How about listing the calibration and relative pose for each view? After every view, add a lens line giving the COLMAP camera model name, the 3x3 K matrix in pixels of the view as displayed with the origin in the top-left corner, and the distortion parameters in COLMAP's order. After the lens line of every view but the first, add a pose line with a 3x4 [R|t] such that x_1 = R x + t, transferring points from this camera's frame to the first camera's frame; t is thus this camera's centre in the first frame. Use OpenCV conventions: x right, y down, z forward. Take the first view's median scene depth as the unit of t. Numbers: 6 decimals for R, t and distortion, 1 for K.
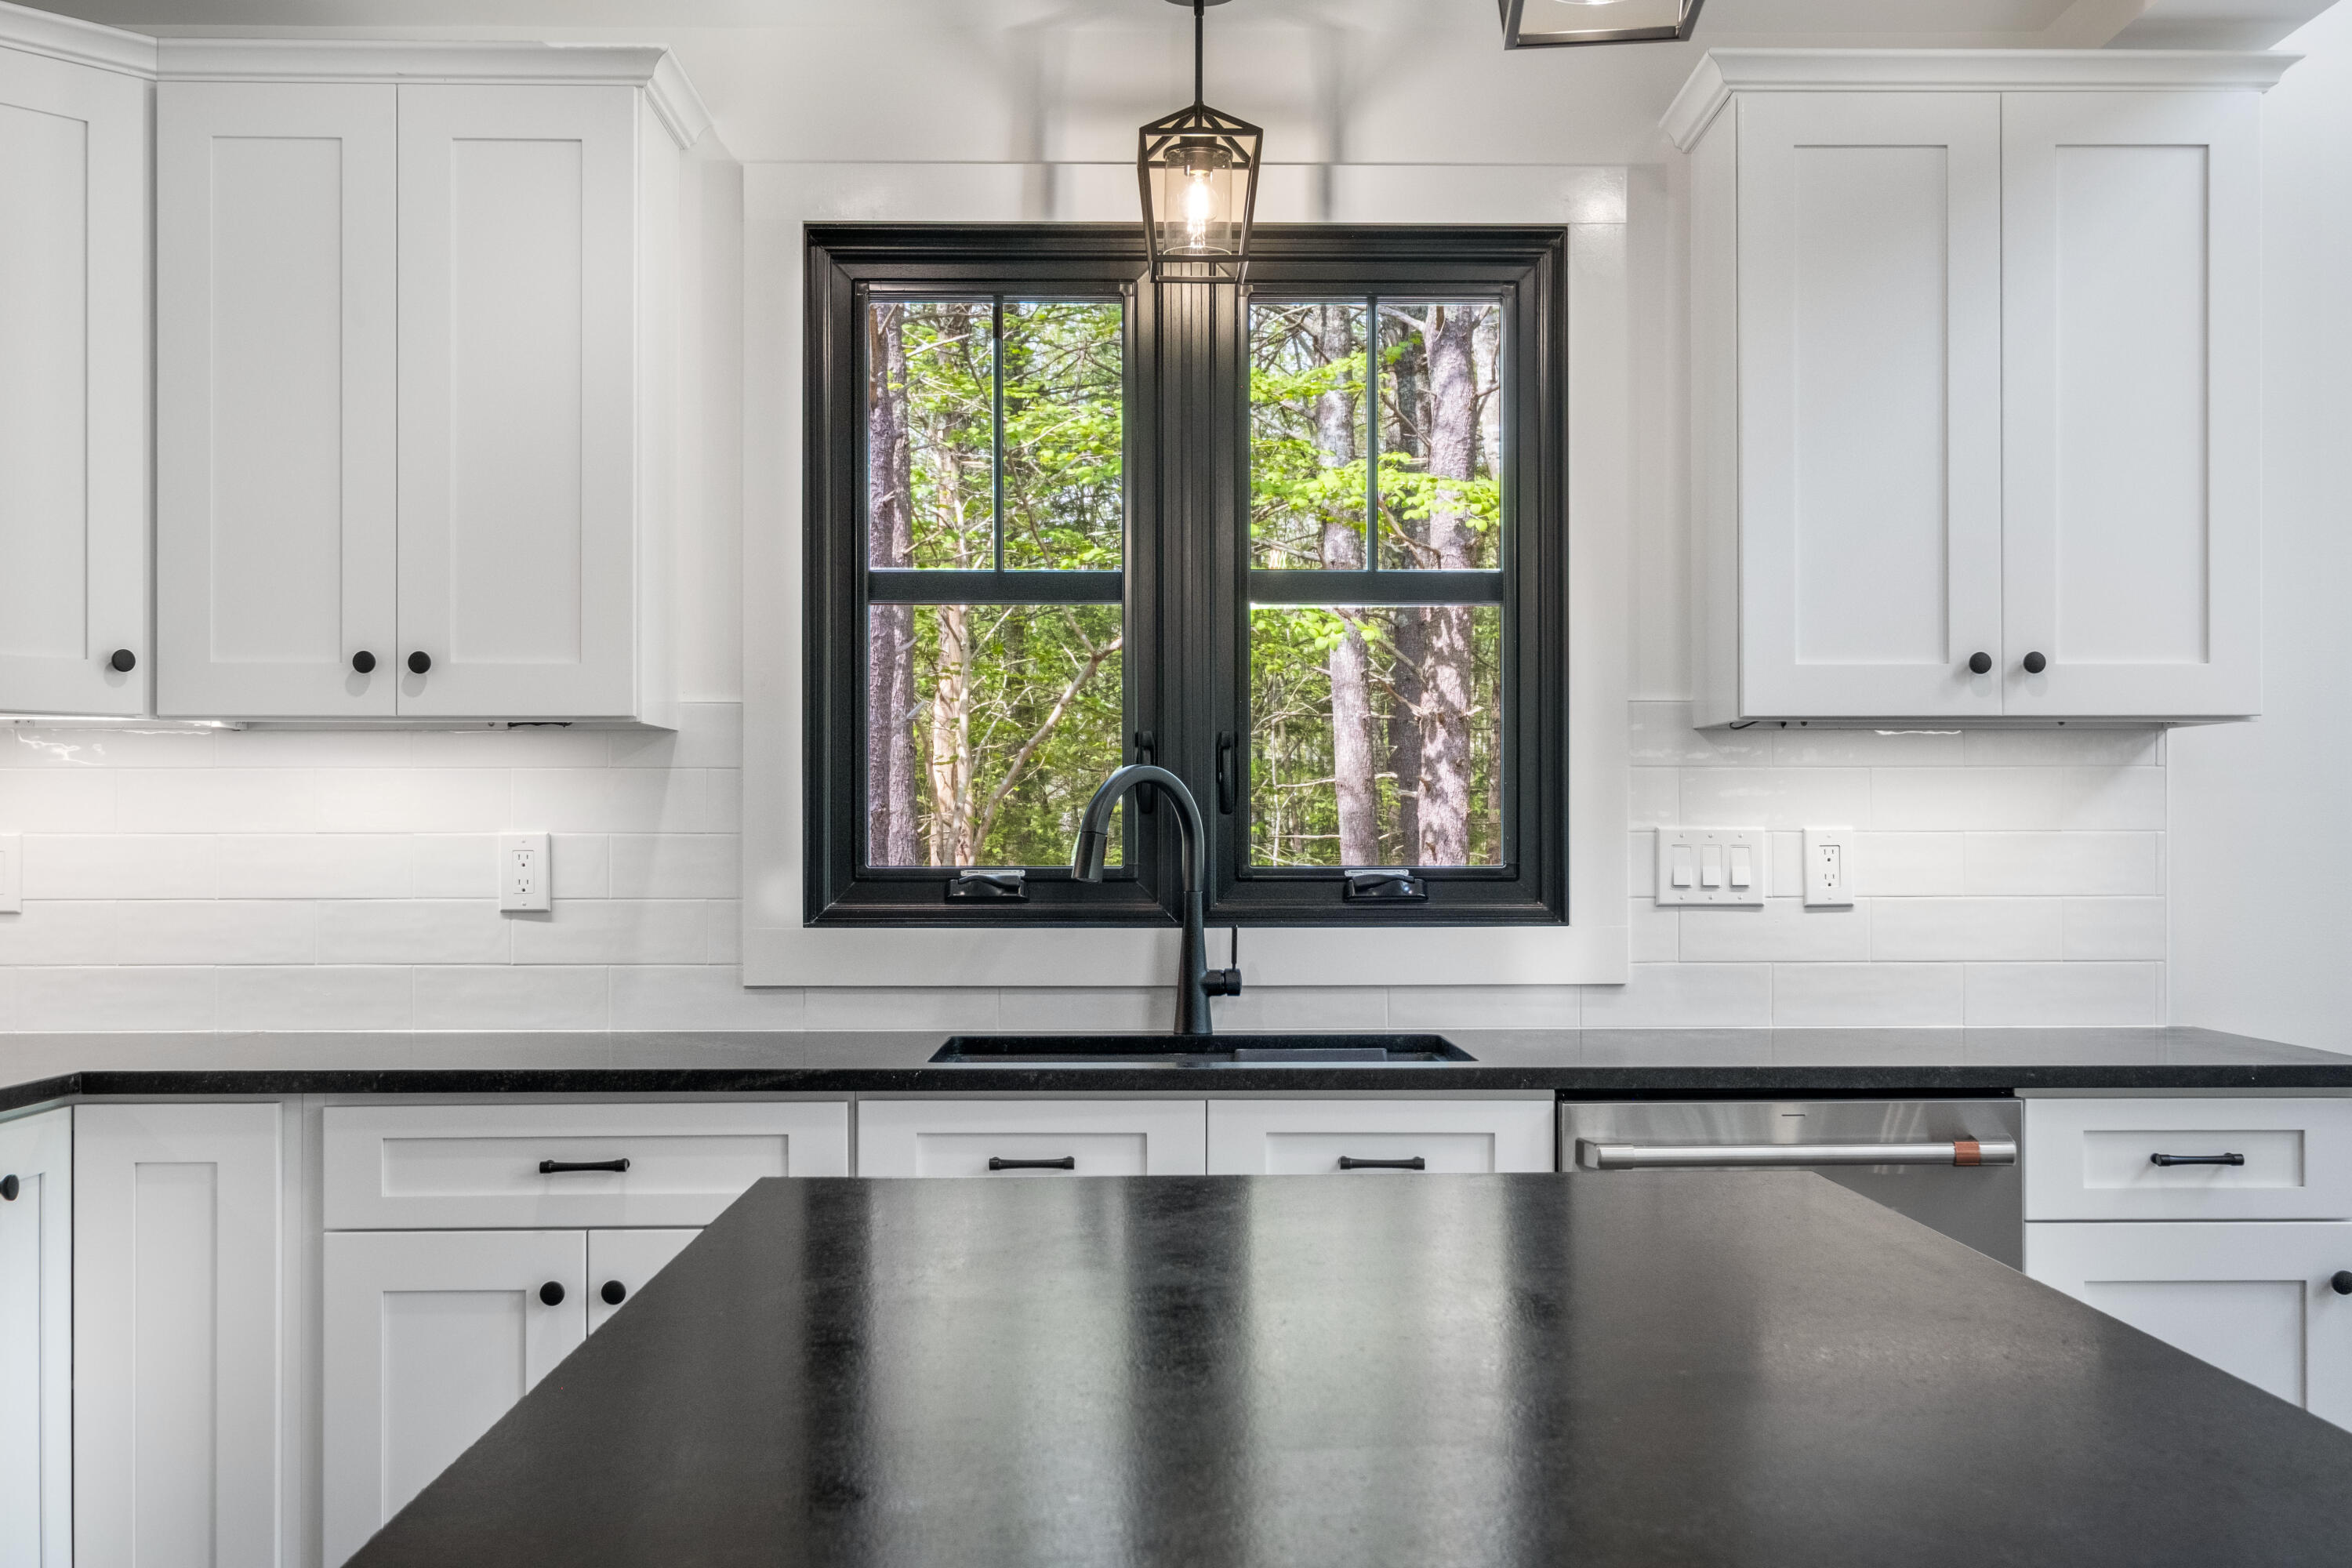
lens RADIAL K [[2429.6, 0, 1186.1], [0, 2429.6, 806.8], [0, 0, 1]] dist [0.005816, 0.000000]
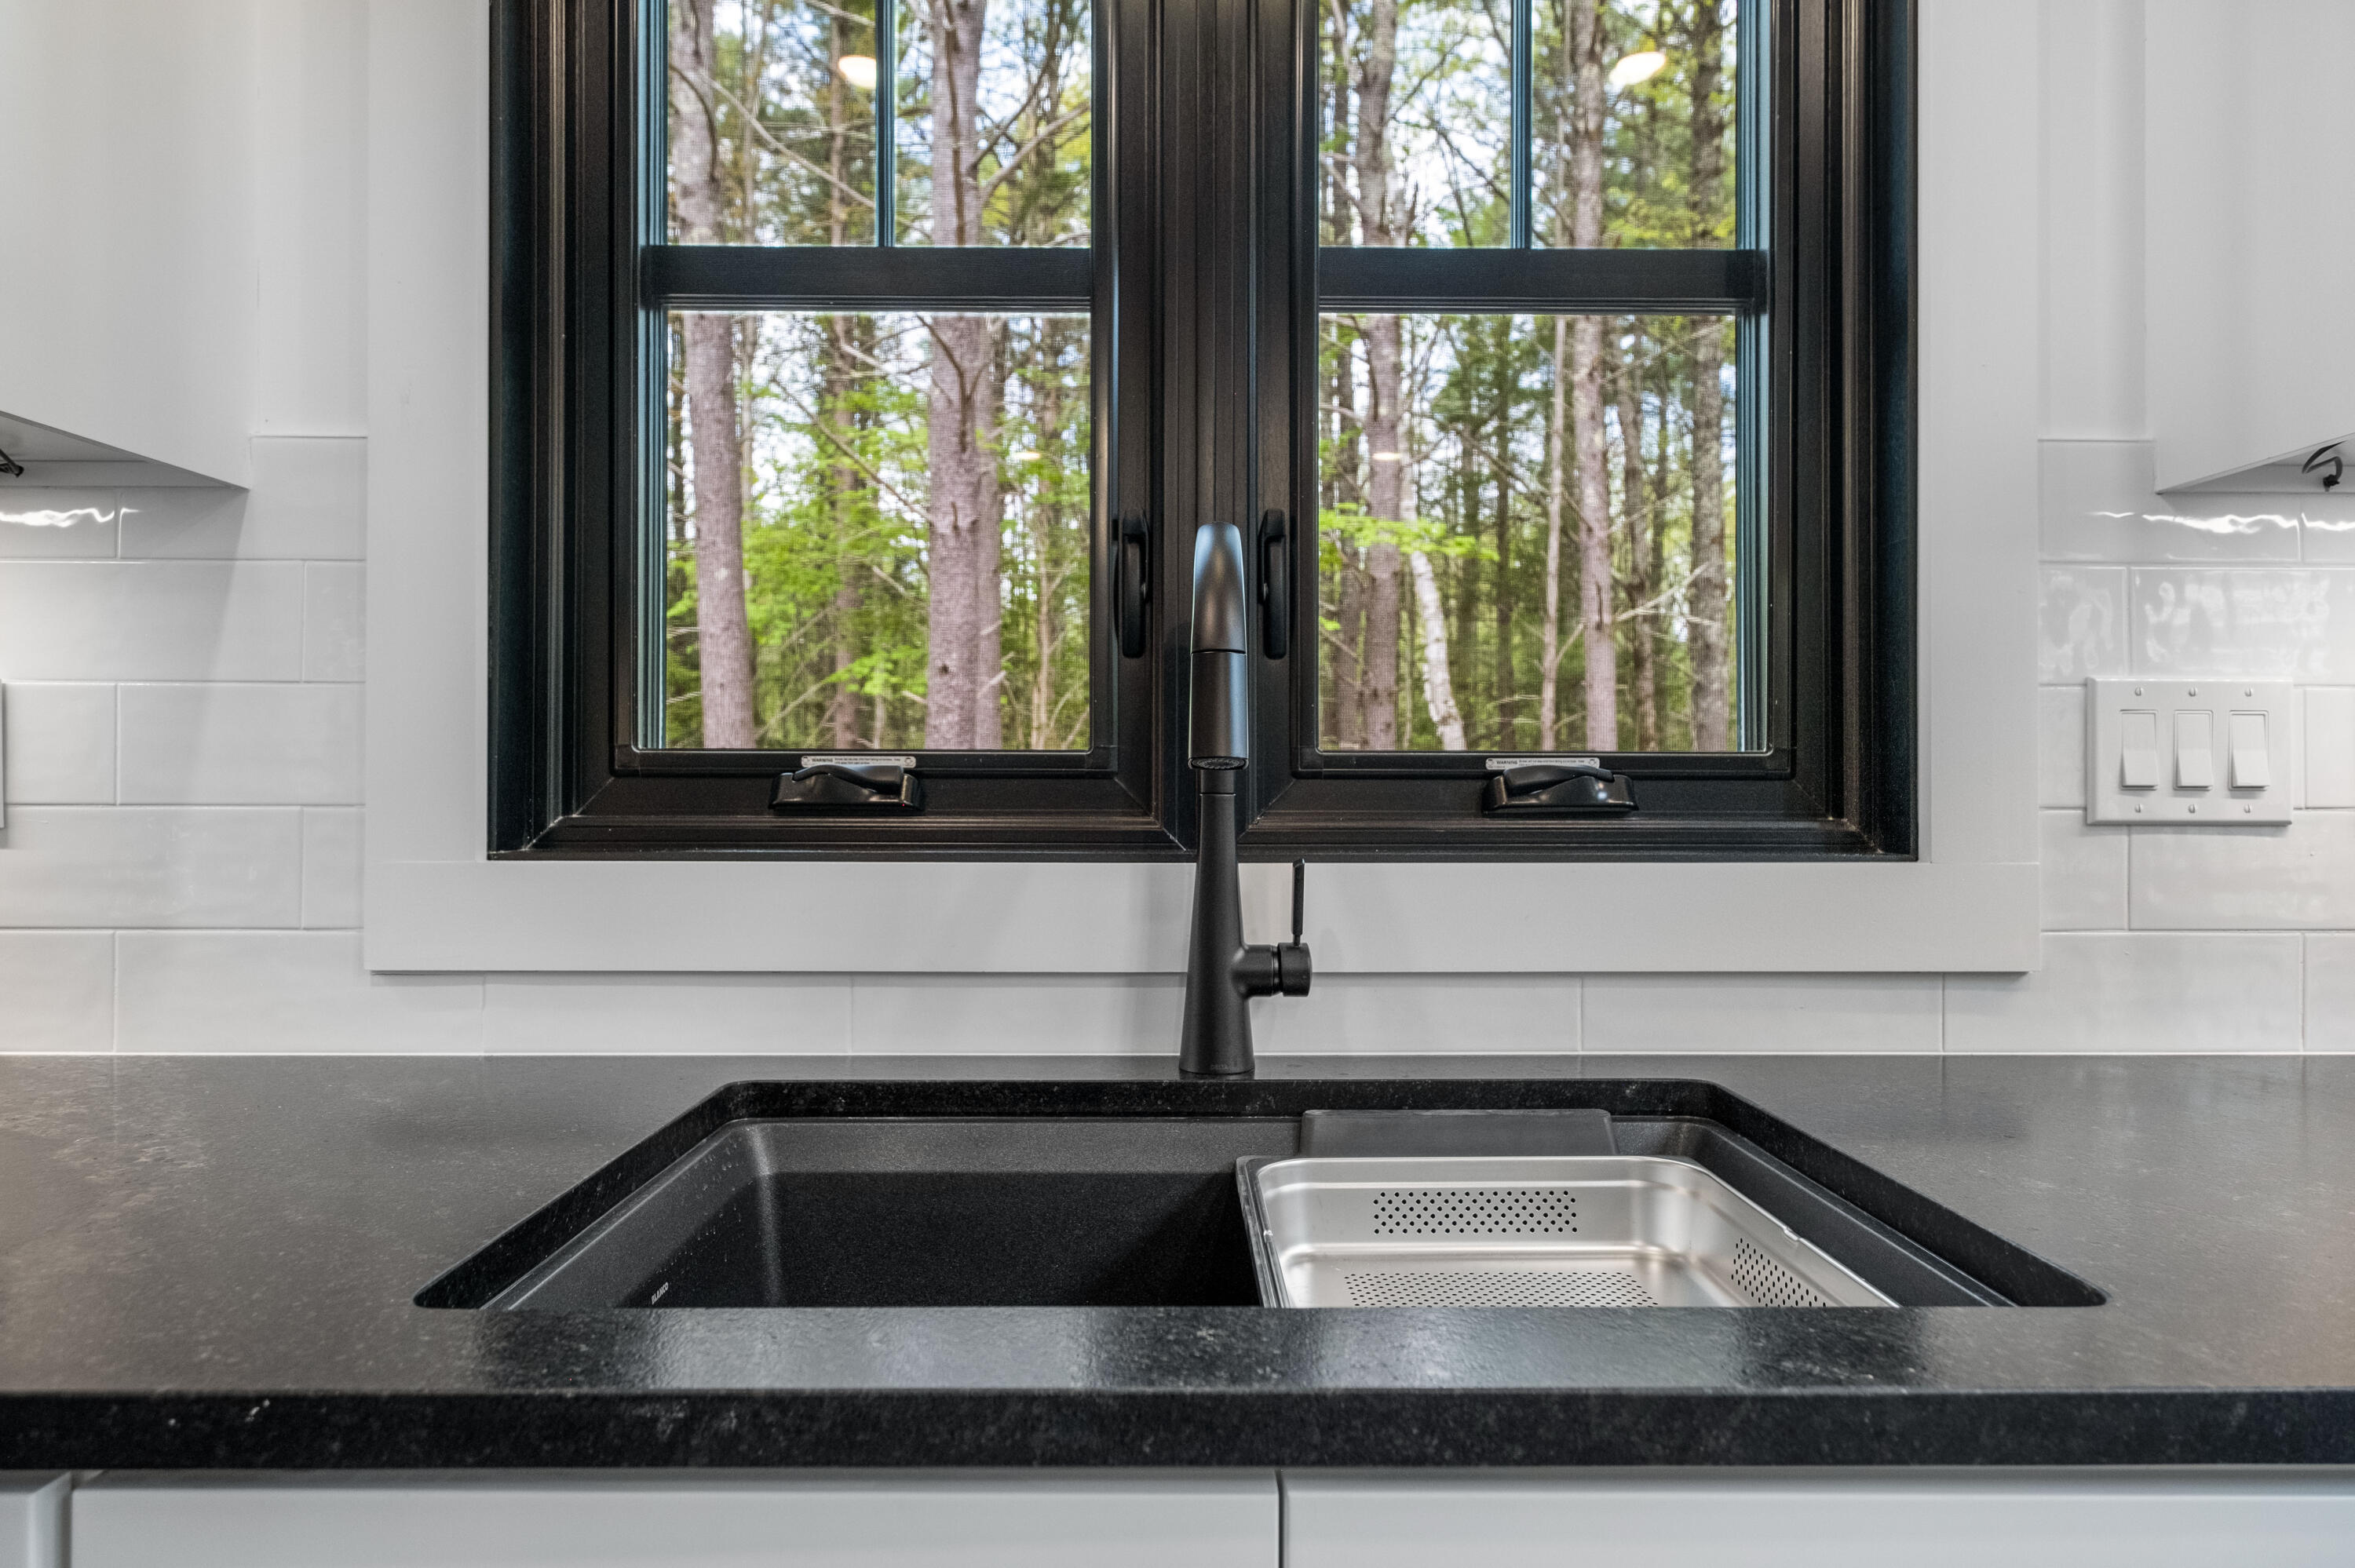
lens RADIAL K [[1318.2, 0, 1170.6], [0, 1318.2, 771.3], [0, 0, 1]] dist [-0.001617, -0.000206]
pose [[0.999746, 0.002202, -0.022447, -0.000956], [-0.002154, 0.999995, 0.002154, 0.029294], [0.022452, -0.002105, 0.999746, 0.713760]]
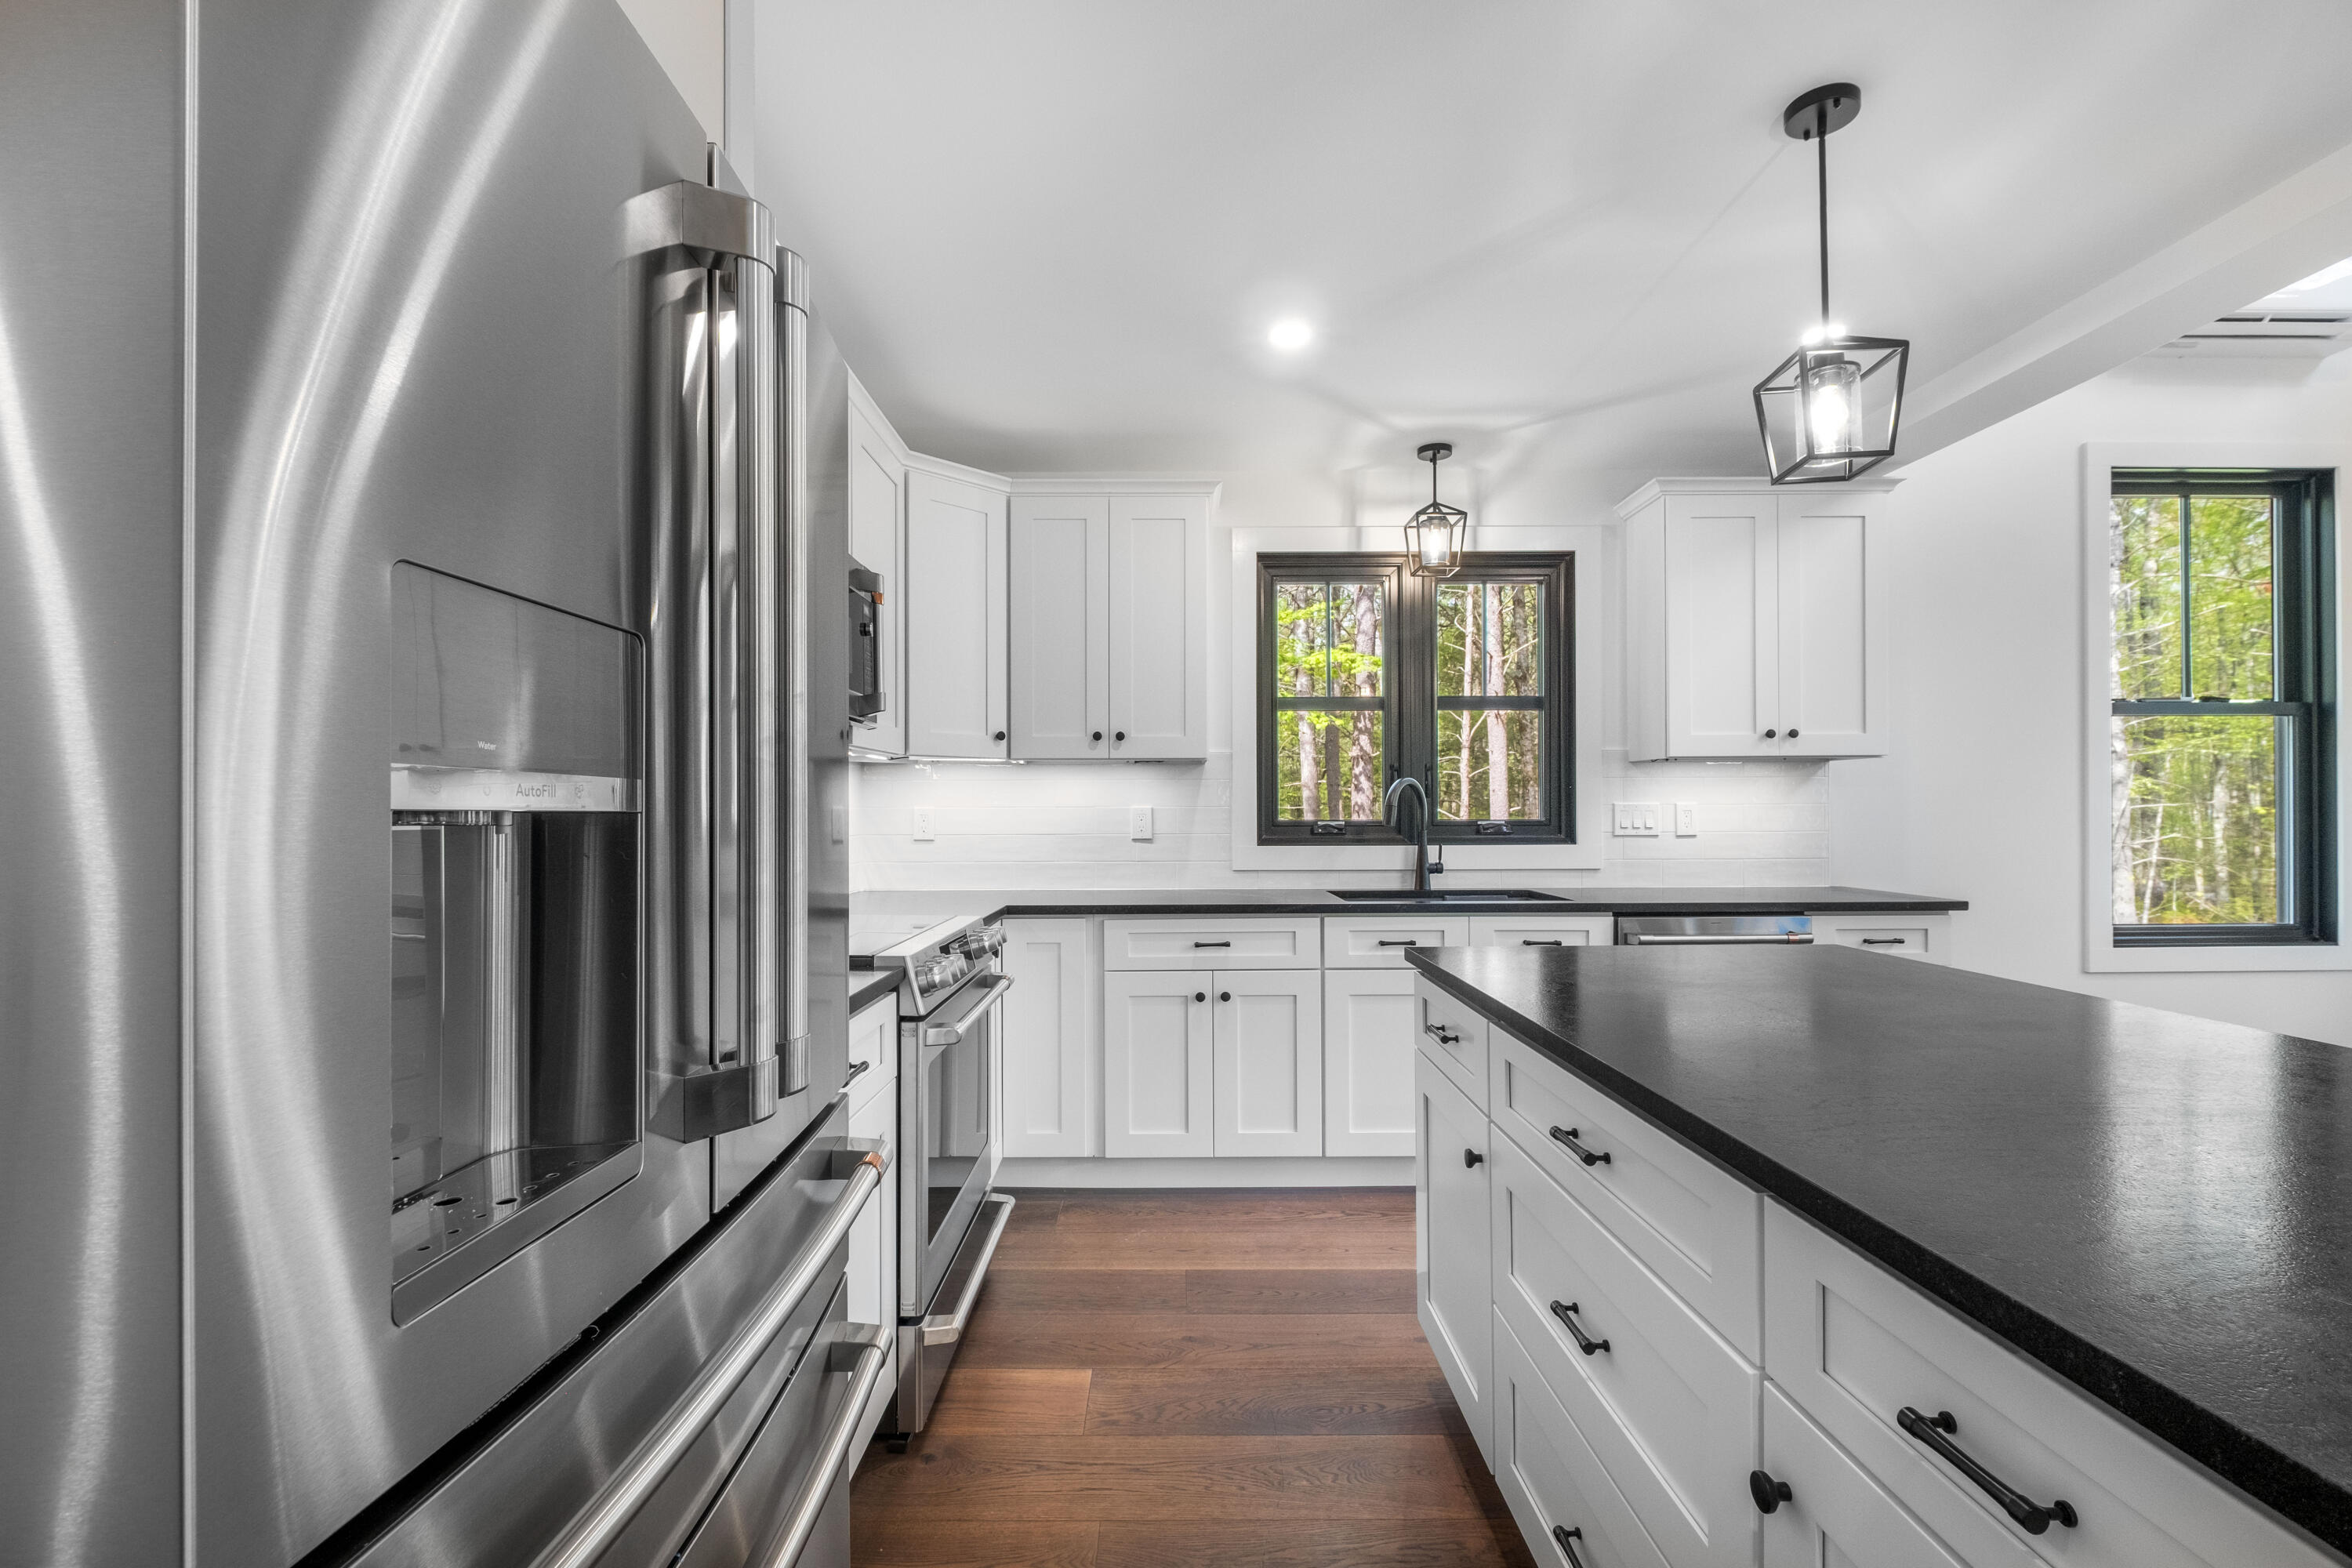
lens RADIAL K [[1032.7, 0, 1165.3], [0, 1032.7, 800.6], [0, 0, 1]] dist [0.000597, -0.002090]
pose [[0.999873, -0.003040, -0.015645, -0.233286], [0.003126, 0.999980, 0.005478, -0.000889], [0.015628, -0.005526, 0.999863, -0.022254]]
